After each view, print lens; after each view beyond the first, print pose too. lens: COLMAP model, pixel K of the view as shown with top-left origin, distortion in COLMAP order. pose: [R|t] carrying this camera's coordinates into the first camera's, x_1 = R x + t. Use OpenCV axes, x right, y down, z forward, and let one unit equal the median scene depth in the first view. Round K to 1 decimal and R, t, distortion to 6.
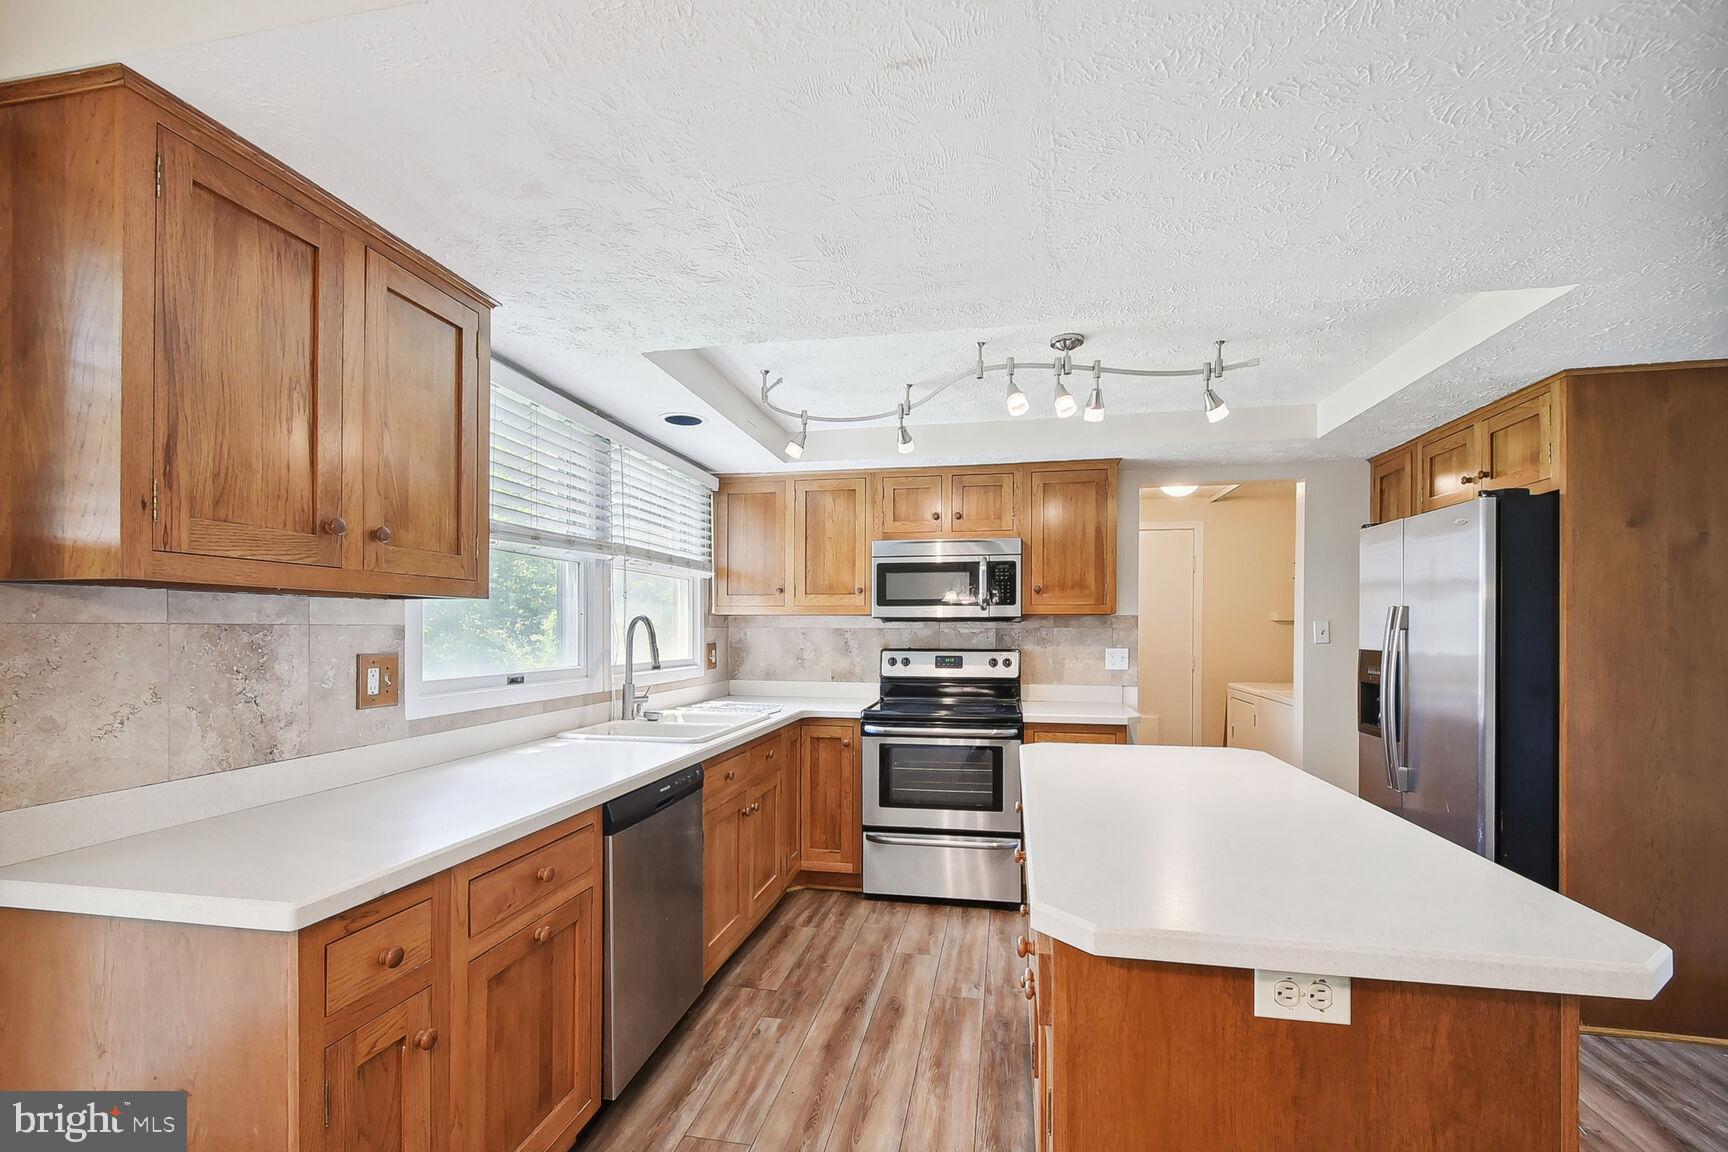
lens RADIAL K [[772.6, 0, 859.5], [0, 772.6, 609.9], [0, 0, 1]] dist [-0.000224, -0.000032]
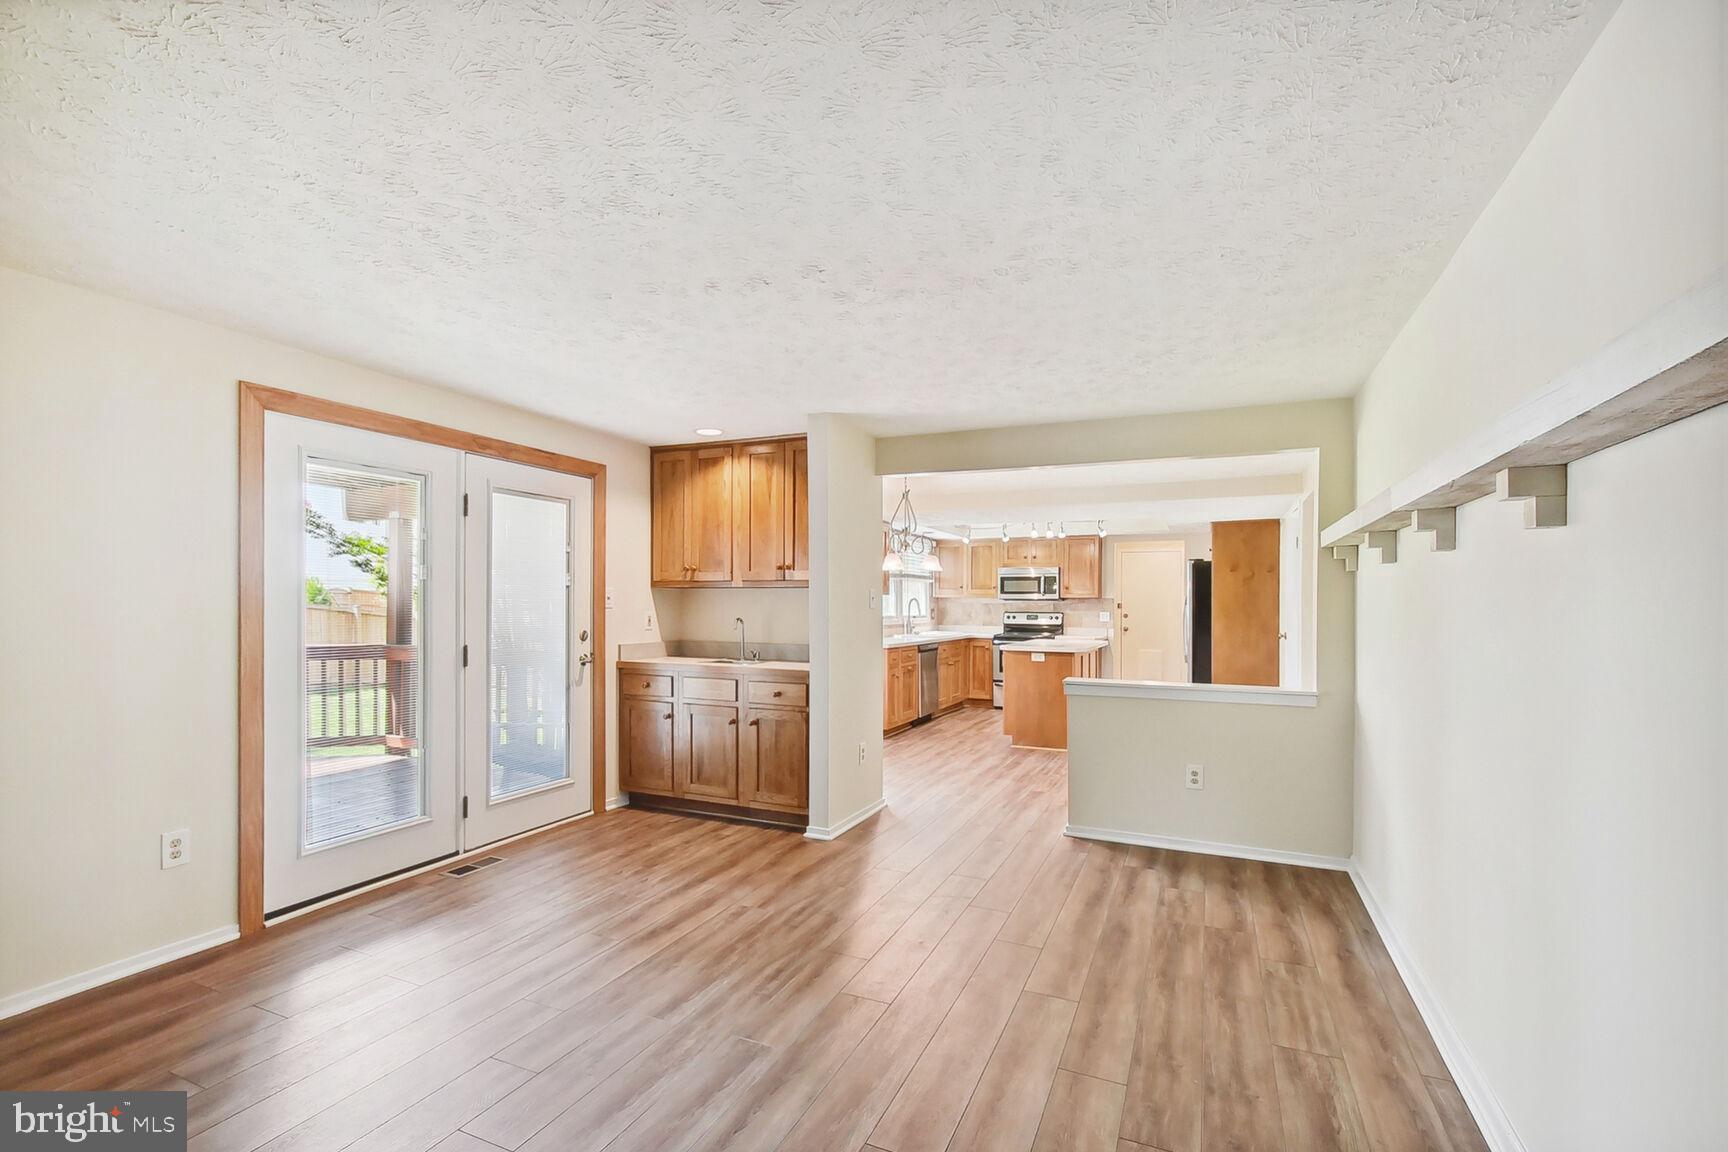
lens RADIAL K [[772.6, 0, 859.5], [0, 772.6, 609.9], [0, 0, 1]] dist [-0.000224, -0.000032]
pose [[0.972817, 0.006994, -0.231468, 0.160514], [-0.000152, 0.999563, 0.029563, -0.028415], [0.231573, -0.028724, 0.972393, -1.549235]]
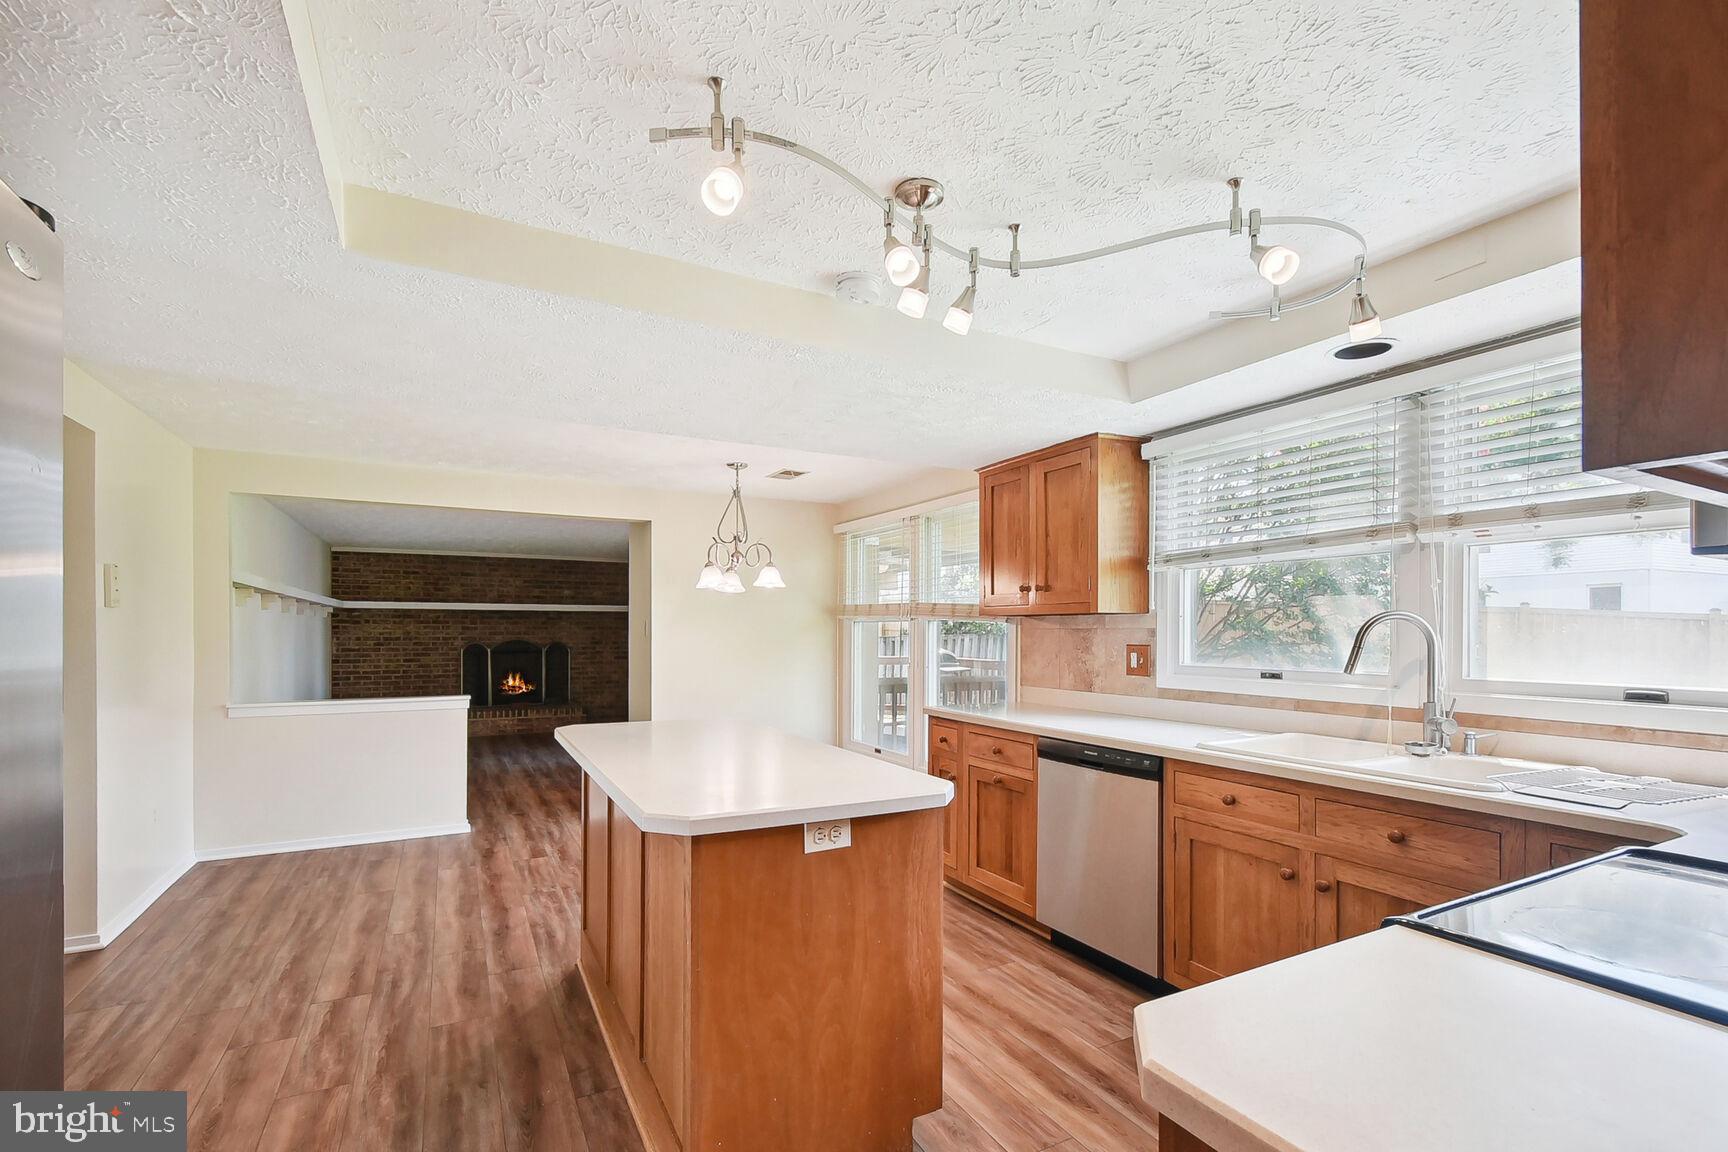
lens RADIAL K [[772.6, 0, 859.5], [0, 772.6, 609.9], [0, 0, 1]] dist [-0.000224, -0.000032]
pose [[-0.775745, -0.019463, -0.630747, 0.559151], [0.013041, 0.998816, -0.046860, 0.030107], [0.630912, -0.044577, -0.774573, 1.141406]]
